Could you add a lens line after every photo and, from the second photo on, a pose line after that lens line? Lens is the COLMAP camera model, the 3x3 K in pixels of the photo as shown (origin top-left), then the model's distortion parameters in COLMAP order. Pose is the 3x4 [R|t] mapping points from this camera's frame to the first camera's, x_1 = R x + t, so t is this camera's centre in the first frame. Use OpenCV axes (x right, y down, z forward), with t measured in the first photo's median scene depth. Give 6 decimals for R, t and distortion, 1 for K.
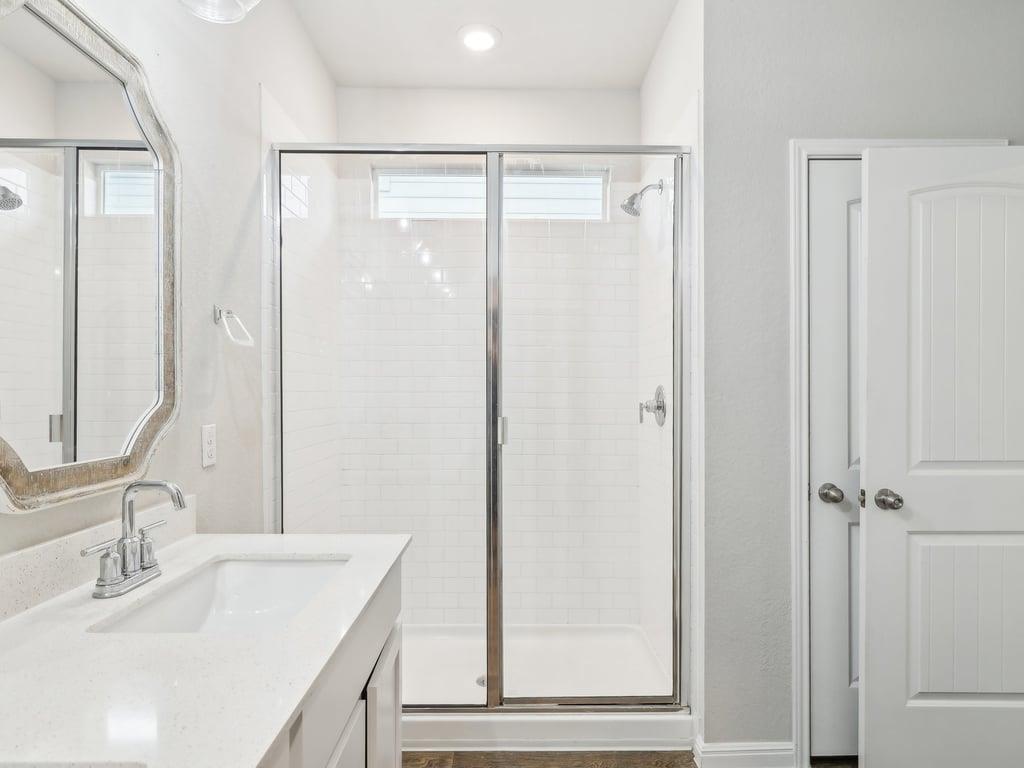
lens RADIAL K [[589.7, 0, 513.9], [0, 589.7, 393.0], [0, 0, 1]] dist [-0.008355, 0.005481]
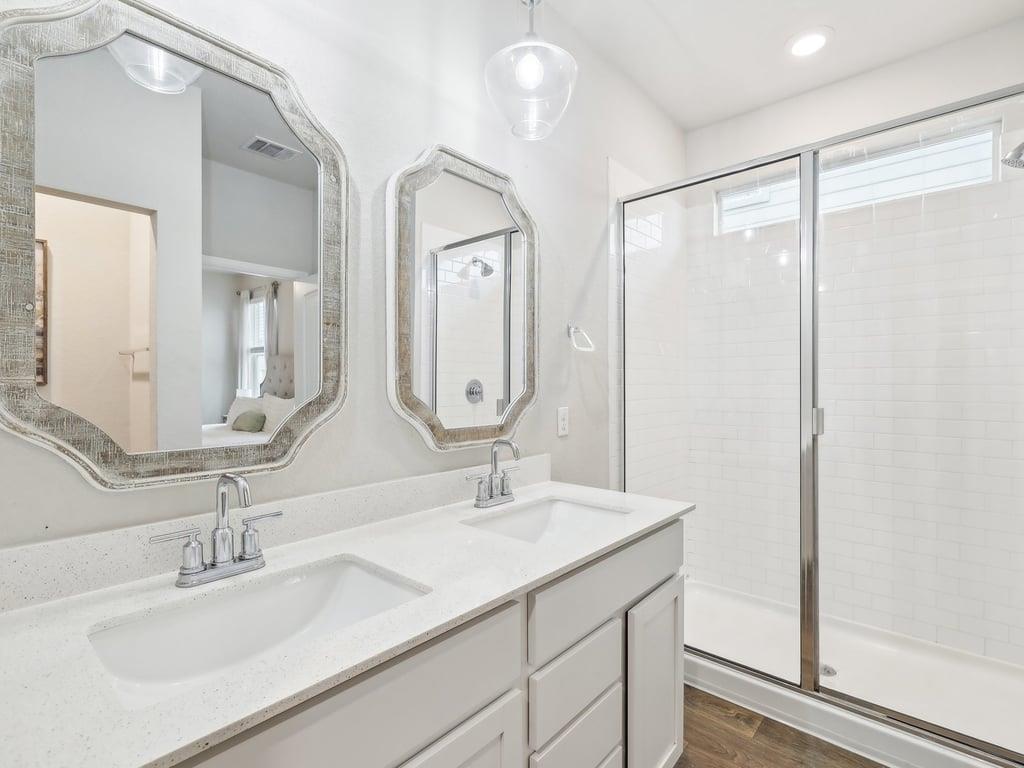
lens RADIAL K [[497.2, 0, 511.8], [0, 497.2, 380.7], [0, 0, 1]] dist [-0.000274, 0.000882]
pose [[0.741637, -0.009614, -0.670732, 0.207584], [0.001944, 0.999924, -0.012183, 0.003338], [0.670798, 0.007731, 0.741600, 0.006982]]
